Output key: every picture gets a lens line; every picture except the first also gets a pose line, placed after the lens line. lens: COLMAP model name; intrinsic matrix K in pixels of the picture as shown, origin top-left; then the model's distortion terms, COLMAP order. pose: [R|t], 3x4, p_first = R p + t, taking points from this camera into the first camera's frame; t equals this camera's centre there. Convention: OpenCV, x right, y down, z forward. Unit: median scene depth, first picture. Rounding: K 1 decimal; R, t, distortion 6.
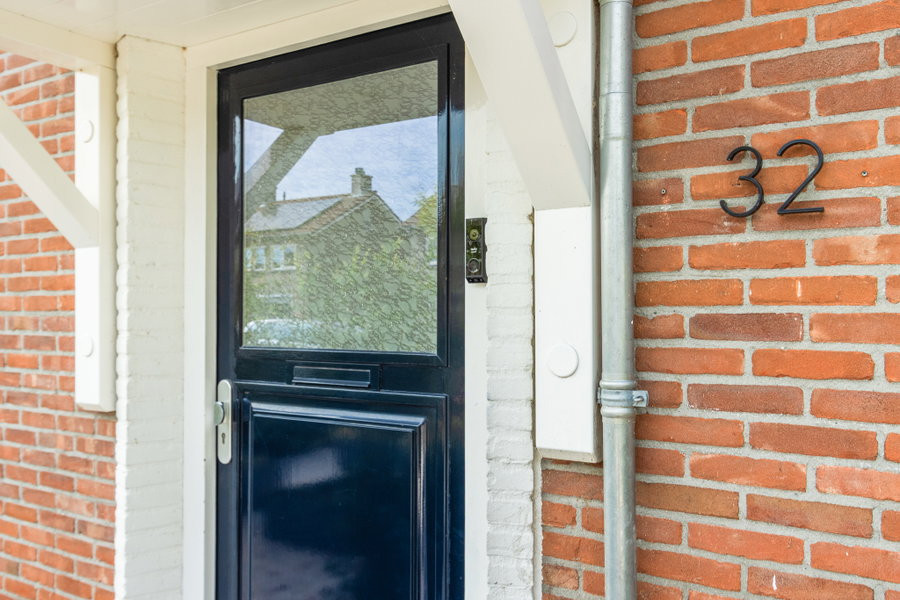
lens RADIAL K [[808.0, 0, 449.5], [0, 808.0, 315.6], [0, 0, 1]] dist [0.013447, 0.005452]
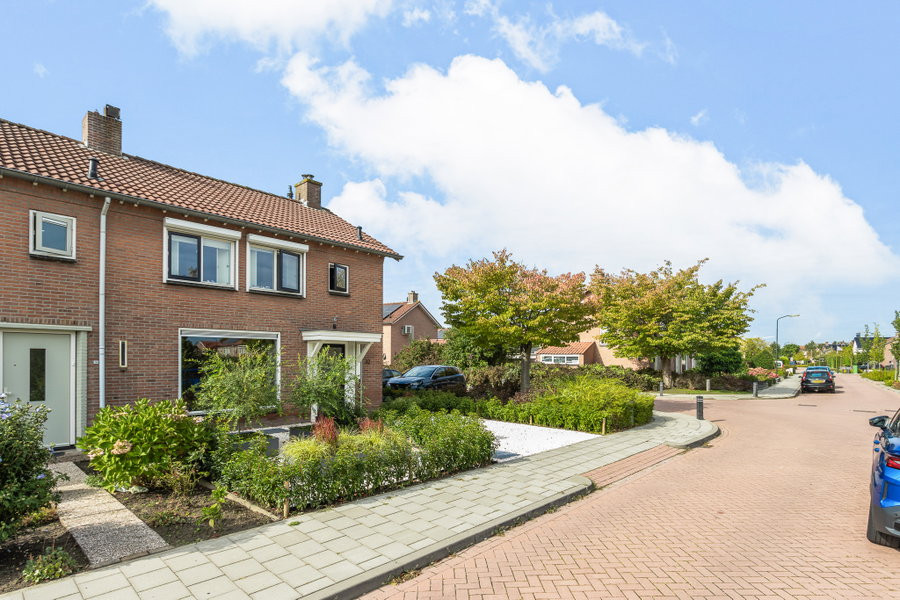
lens RADIAL K [[440.5, 0, 447.8], [0, 440.5, 358.7], [0, 0, 1]] dist [0.002778, 0.000465]
pose [[0.178891, 0.009653, 0.983822, -6.454615], [0.001413, 0.999948, -0.010069, -0.104330], [-0.983868, 0.003191, 0.178868, -1.762617]]
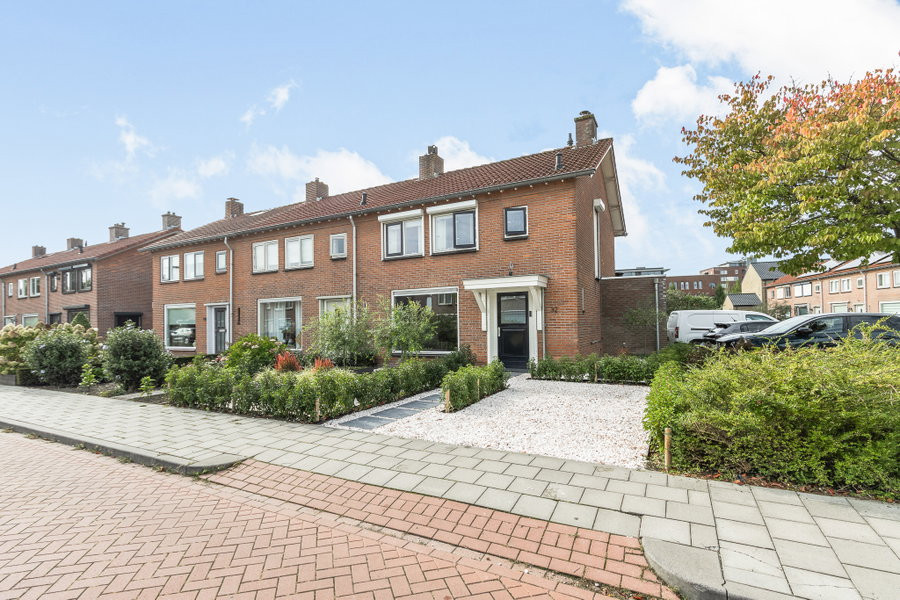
lens RADIAL K [[421.2, 0, 467.6], [0, 421.2, 315.7], [0, 0, 1]] dist [0.003309, 0.000689]
pose [[0.993257, -0.005562, 0.115802, -1.527685], [0.009094, 0.999509, -0.029992, 0.115814], [-0.115578, 0.030843, 0.992819, -4.784354]]
